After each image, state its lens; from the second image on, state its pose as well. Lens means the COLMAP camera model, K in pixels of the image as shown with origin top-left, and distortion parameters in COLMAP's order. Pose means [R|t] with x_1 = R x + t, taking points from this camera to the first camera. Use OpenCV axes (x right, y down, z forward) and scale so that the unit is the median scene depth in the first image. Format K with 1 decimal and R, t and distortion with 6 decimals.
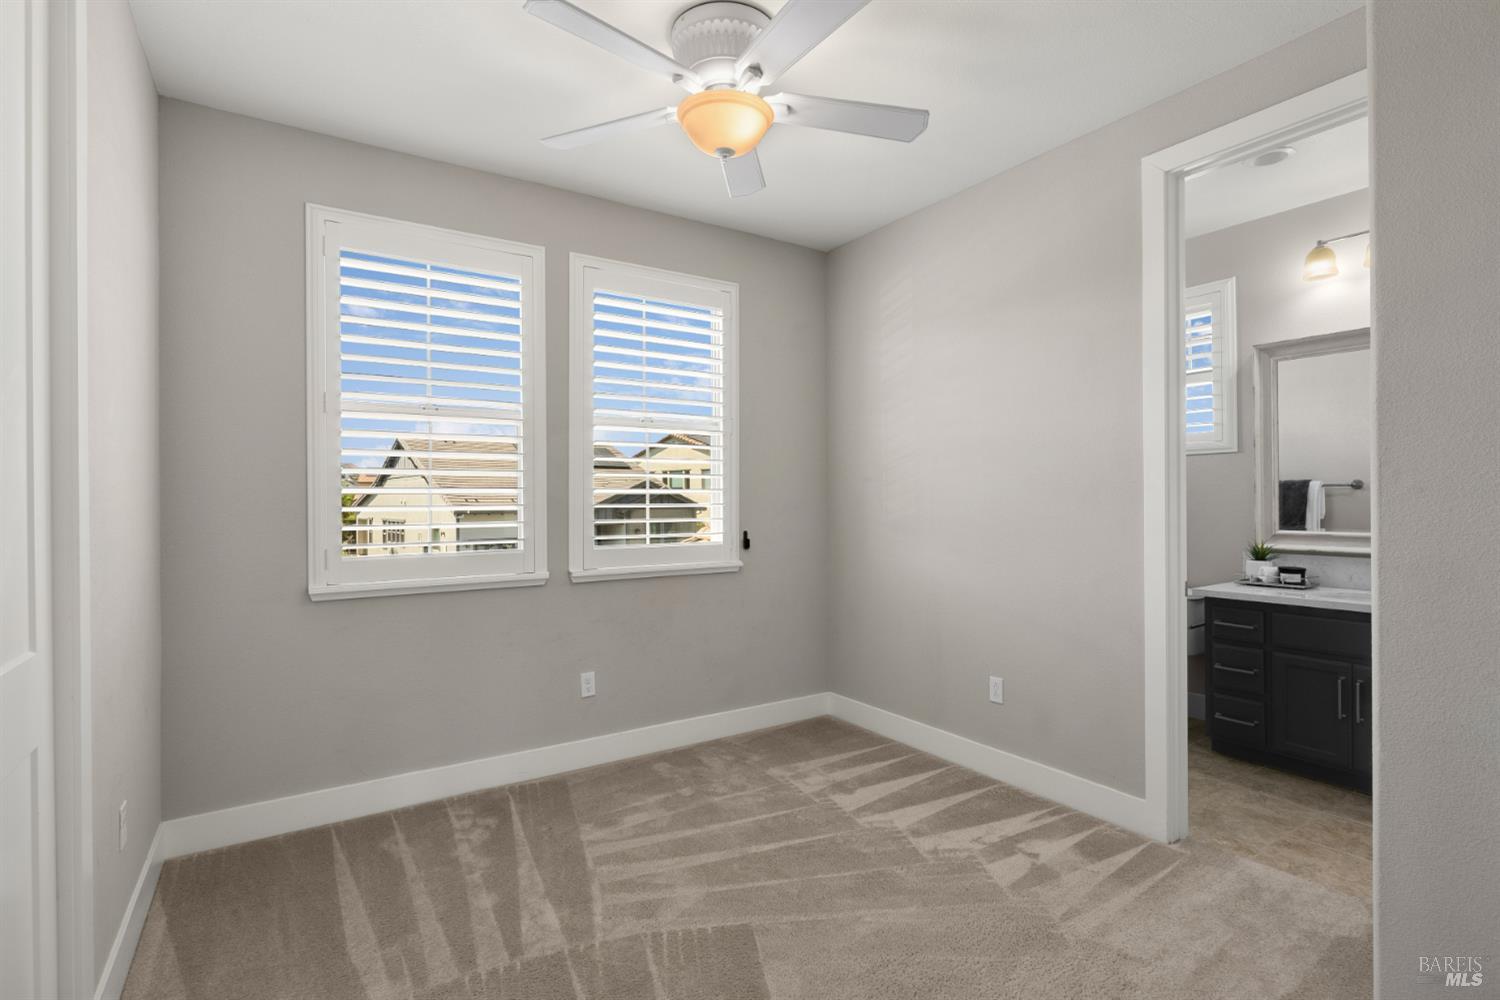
lens RADIAL K [[709.0, 0, 750.0], [0, 709.0, 500.0], [0, 0, 1]] dist [0.000253, -0.000031]
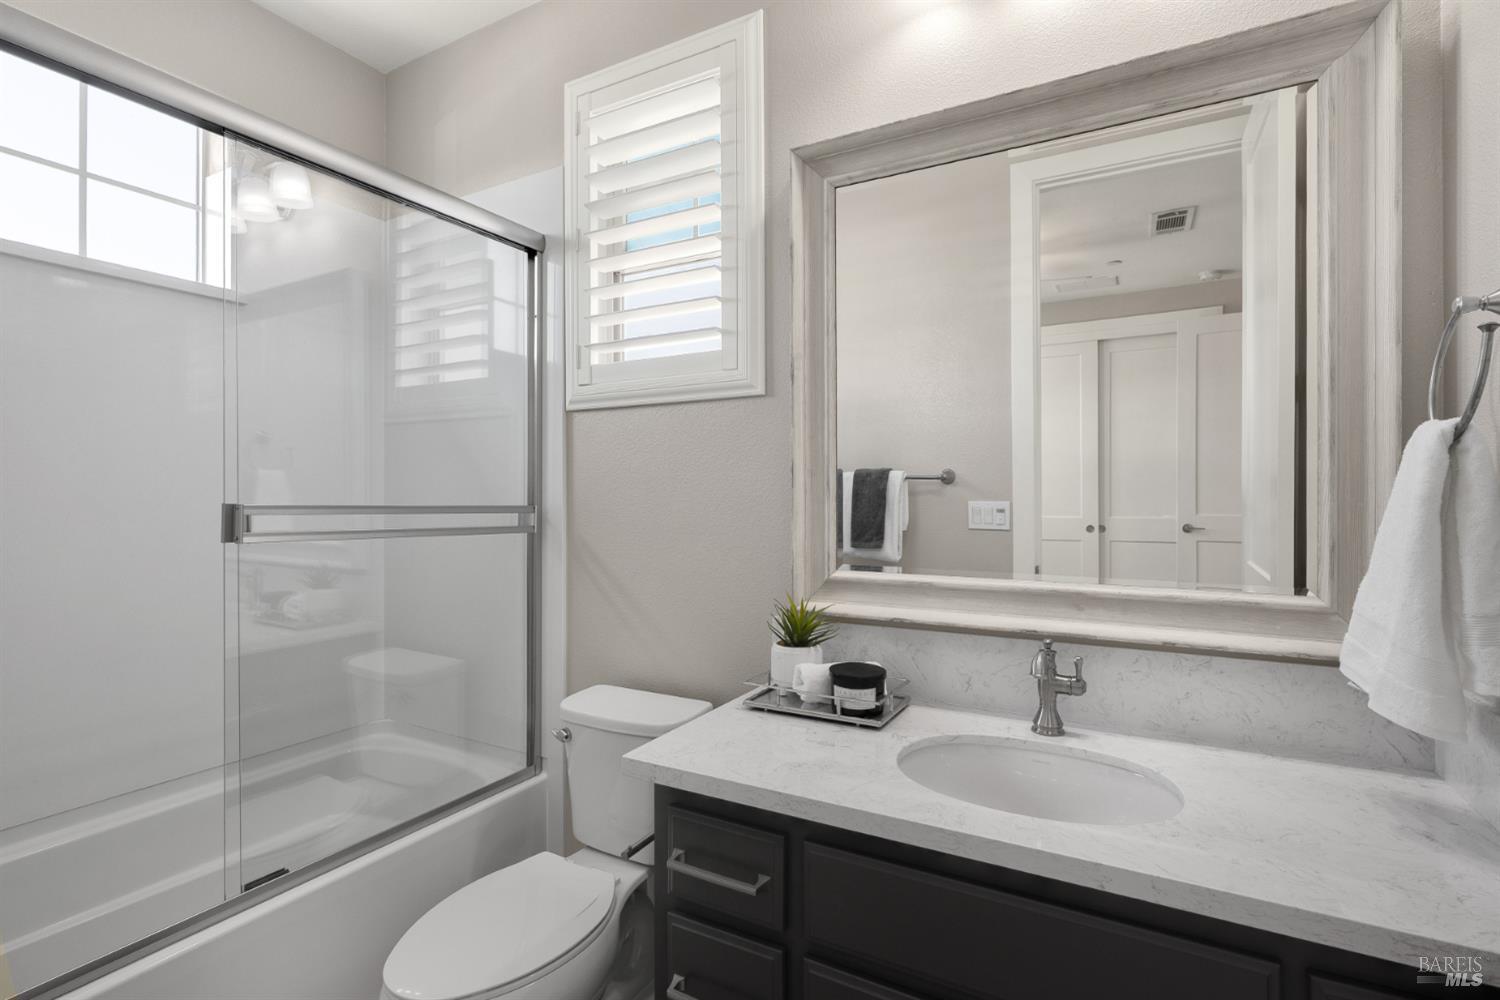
lens RADIAL K [[703.6, 0, 750.0], [0, 703.6, 500.0], [0, 0, 1]] dist [-0.041678, -0.000048]
pose [[0.887591, 0.003099, 0.460621, 0.491988], [-0.006227, 0.999967, 0.005272, -0.003962], [-0.460590, -0.007548, 0.887581, 0.631318]]
